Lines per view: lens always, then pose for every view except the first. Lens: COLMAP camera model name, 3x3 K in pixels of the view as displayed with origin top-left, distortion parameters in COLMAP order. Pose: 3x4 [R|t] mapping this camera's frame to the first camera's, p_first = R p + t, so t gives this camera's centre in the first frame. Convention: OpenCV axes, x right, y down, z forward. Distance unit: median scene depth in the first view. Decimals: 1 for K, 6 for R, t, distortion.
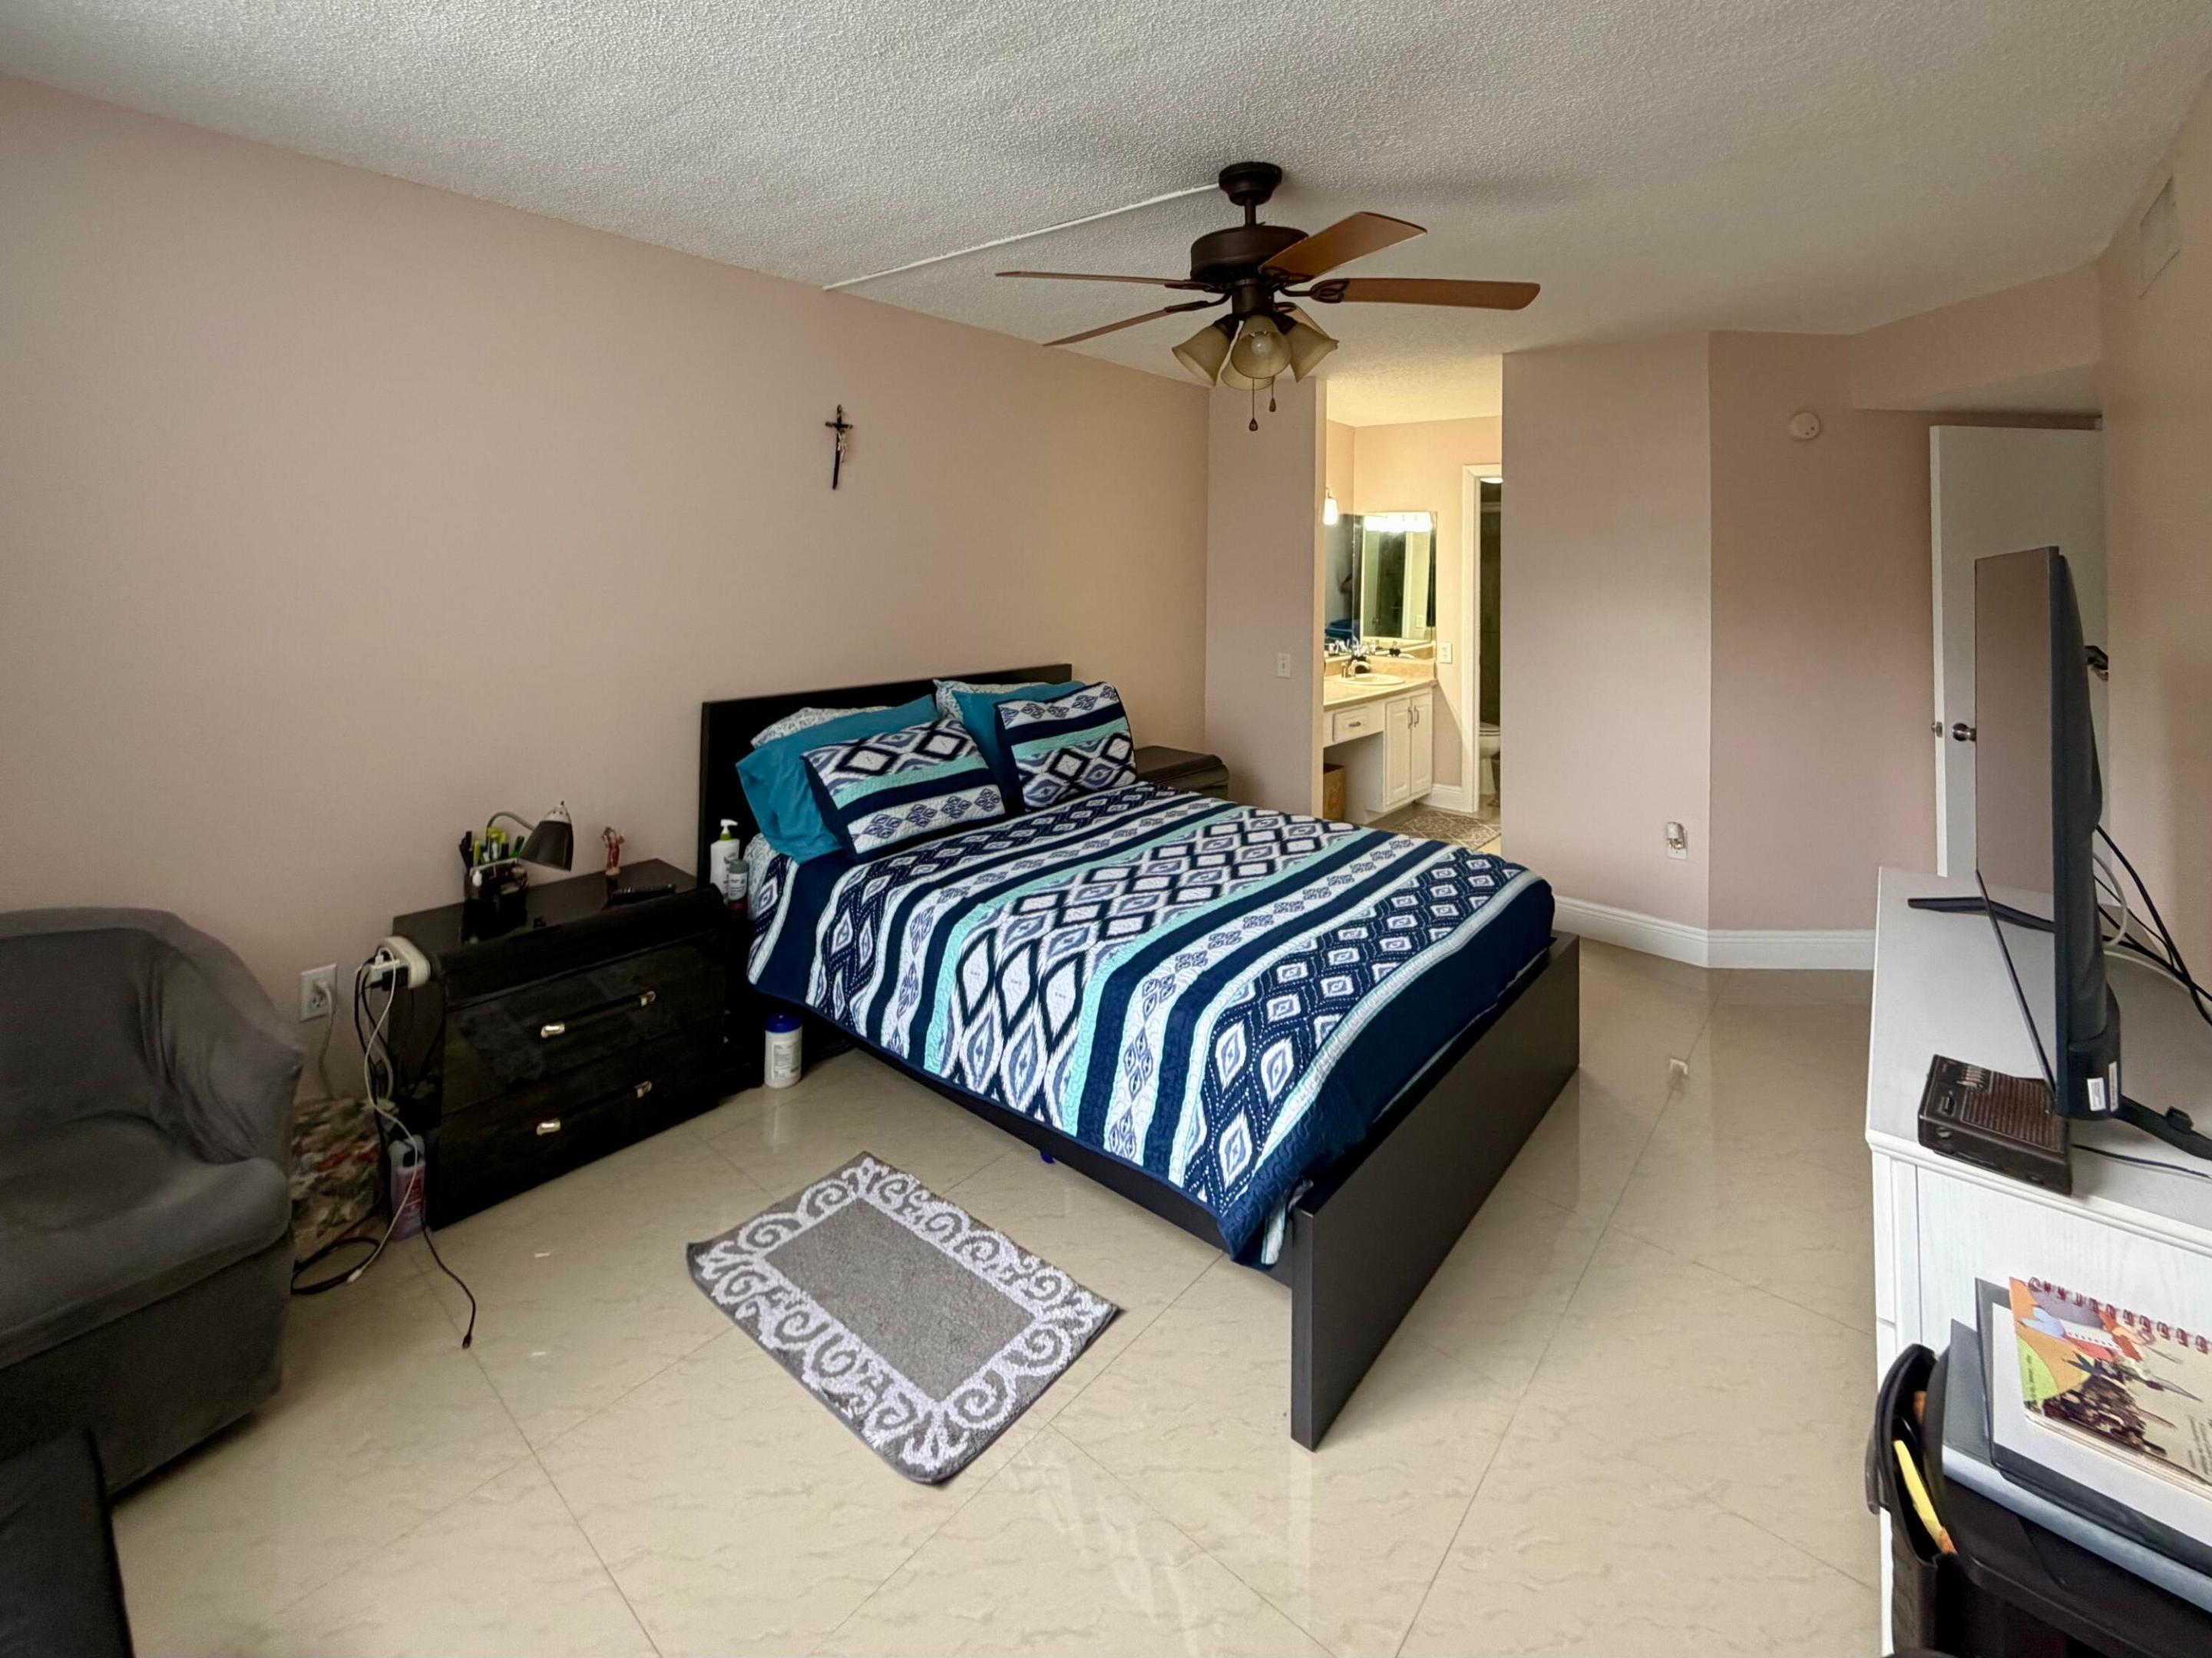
lens RADIAL K [[961.4, 0, 1100.5], [0, 961.4, 826.2], [0, 0, 1]] dist [0.003113, -0.000638]
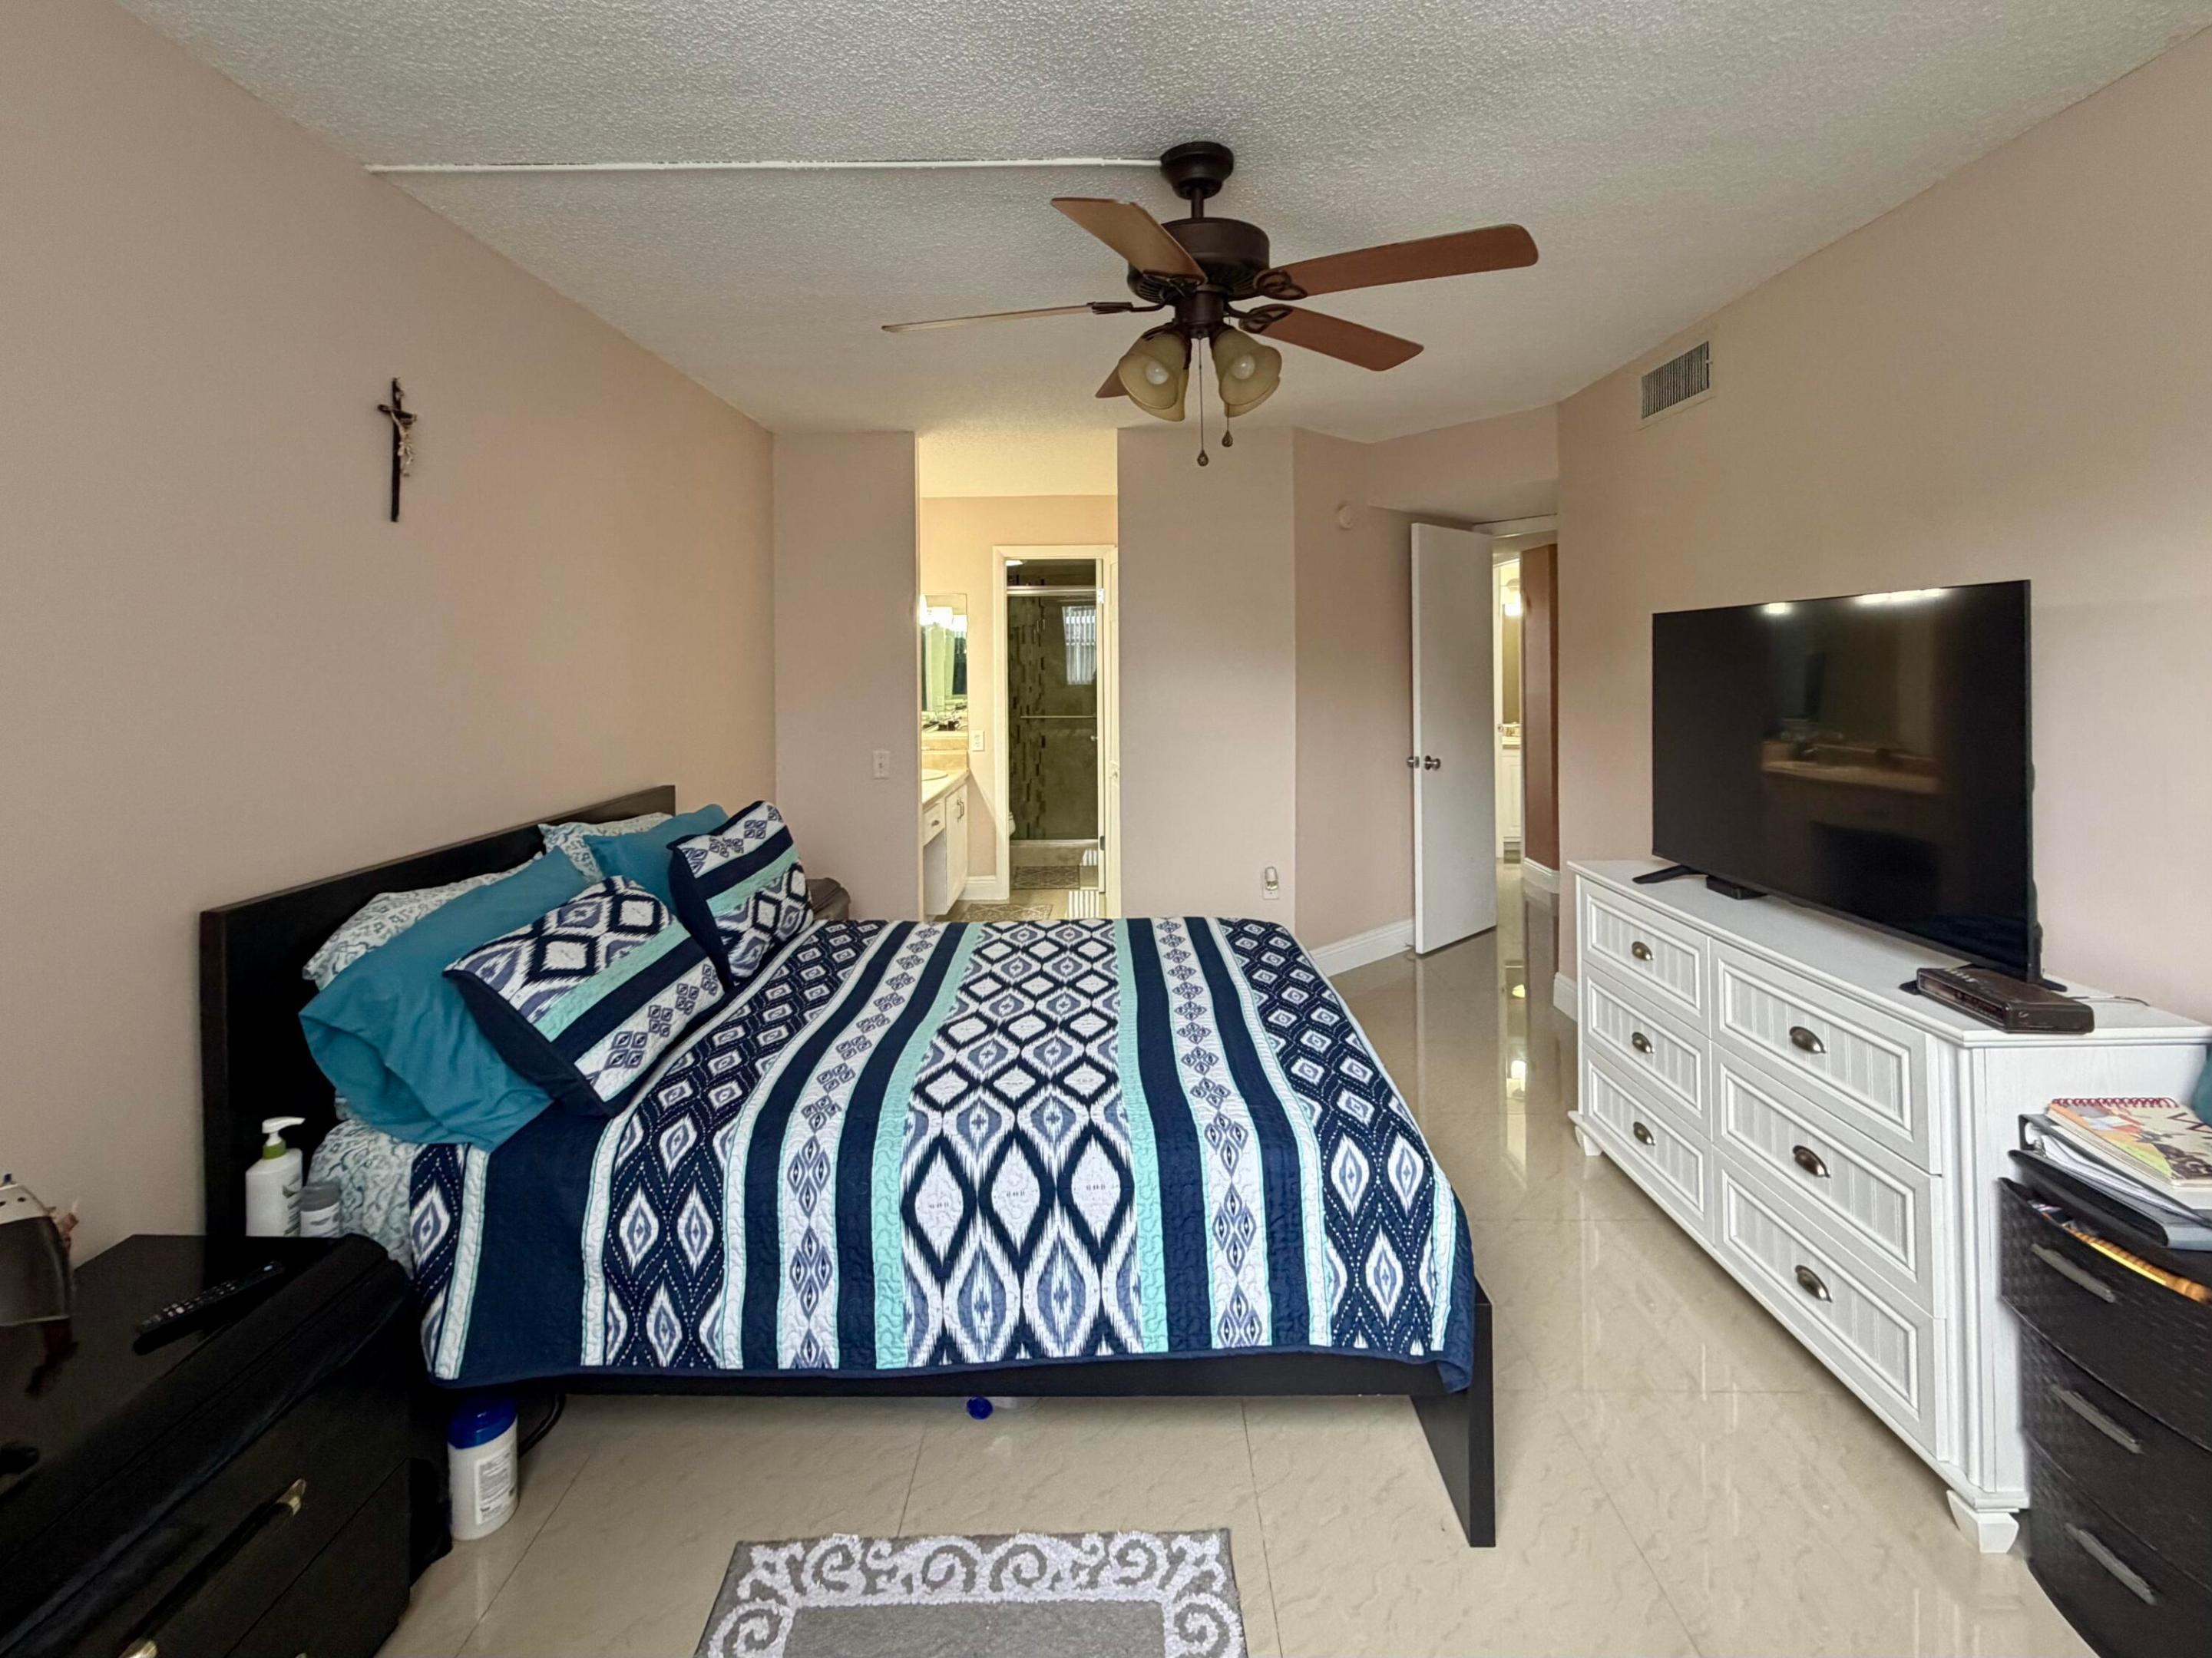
lens RADIAL K [[1000.5, 0, 1105.3], [0, 1000.5, 920.9], [0, 0, 1]] dist [-0.000095, -0.000150]
pose [[0.763579, -0.188232, 0.617670, -0.438473], [0.199088, 0.978596, 0.052105, -0.064180], [-0.614257, 0.083184, 0.784709, 0.316771]]
